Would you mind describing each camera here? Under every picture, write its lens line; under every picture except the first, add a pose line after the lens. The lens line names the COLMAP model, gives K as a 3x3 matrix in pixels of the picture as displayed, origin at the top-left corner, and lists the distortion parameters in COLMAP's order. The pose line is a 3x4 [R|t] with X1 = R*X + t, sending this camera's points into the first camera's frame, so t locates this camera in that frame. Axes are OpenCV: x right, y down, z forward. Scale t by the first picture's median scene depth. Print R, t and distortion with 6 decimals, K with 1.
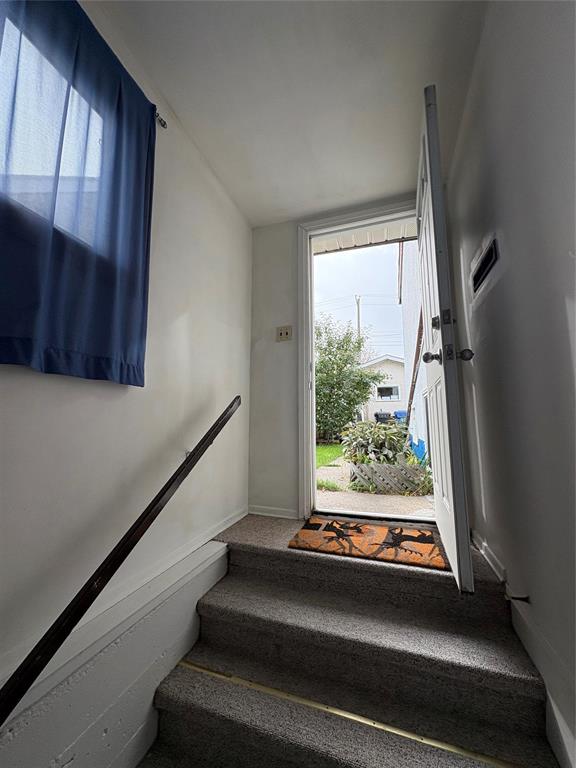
lens RADIAL K [[304.3, 0, 287.0], [0, 304.3, 384.1], [0, 0, 1]] dist [0.002888, -0.000239]
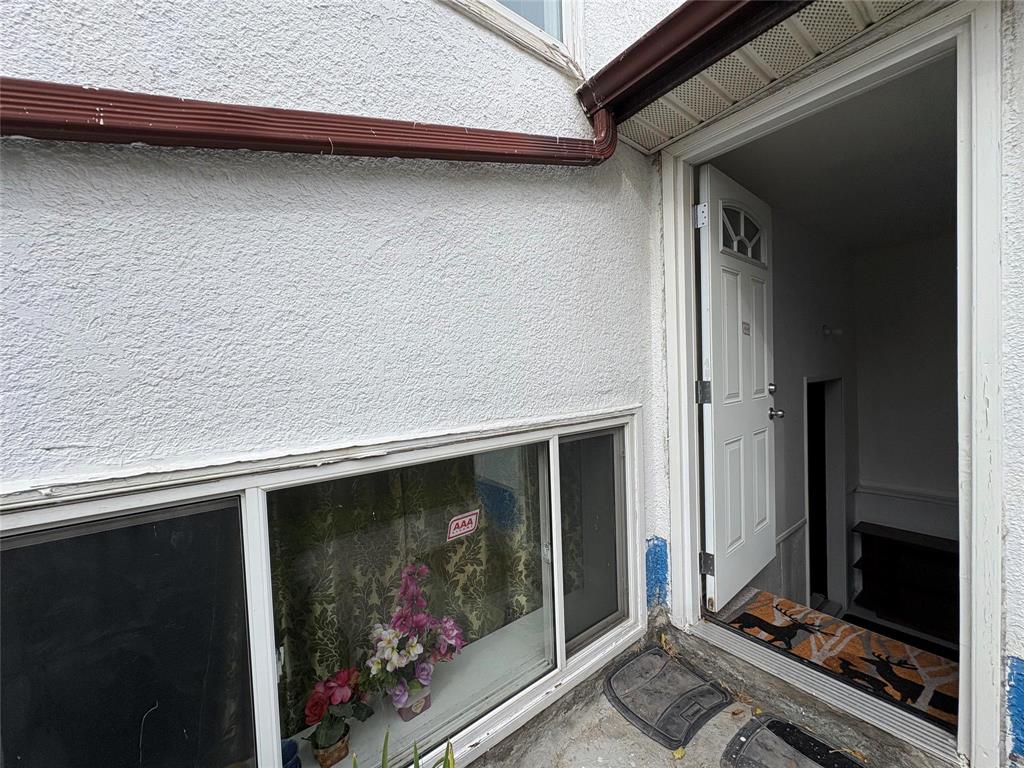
lens RADIAL K [[405.8, 0, 517.6], [0, 405.8, 382.9], [0, 0, 1]] dist [0.002888, -0.000239]
pose [[-0.842041, 0.009979, 0.539322, 0.372981], [-0.031507, 0.997212, -0.067642, -0.042861], [-0.538493, -0.073950, -0.839379, 2.280240]]
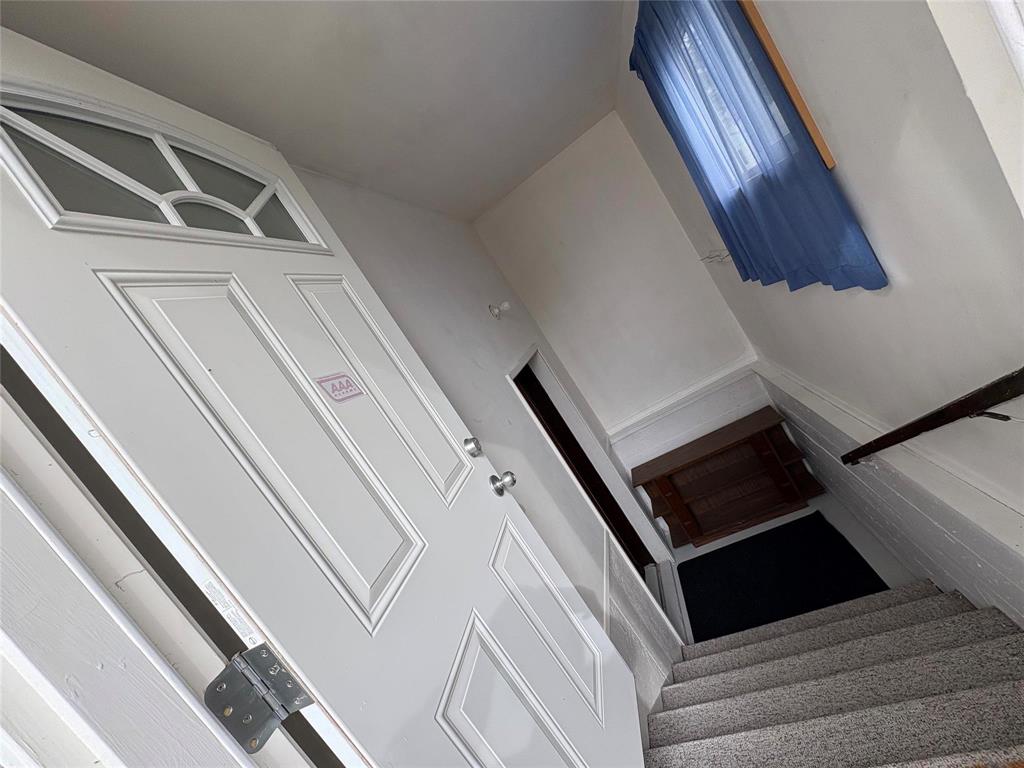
lens RADIAL K [[405.8, 0, 513.6], [0, 405.8, 380.9], [0, 0, 1]] dist [0.002888, -0.000239]
pose [[-0.838967, 0.544142, -0.006683, 0.271594], [0.544180, 0.838940, -0.006942, -0.192311], [0.001830, -0.009461, -0.999954, 1.419925]]
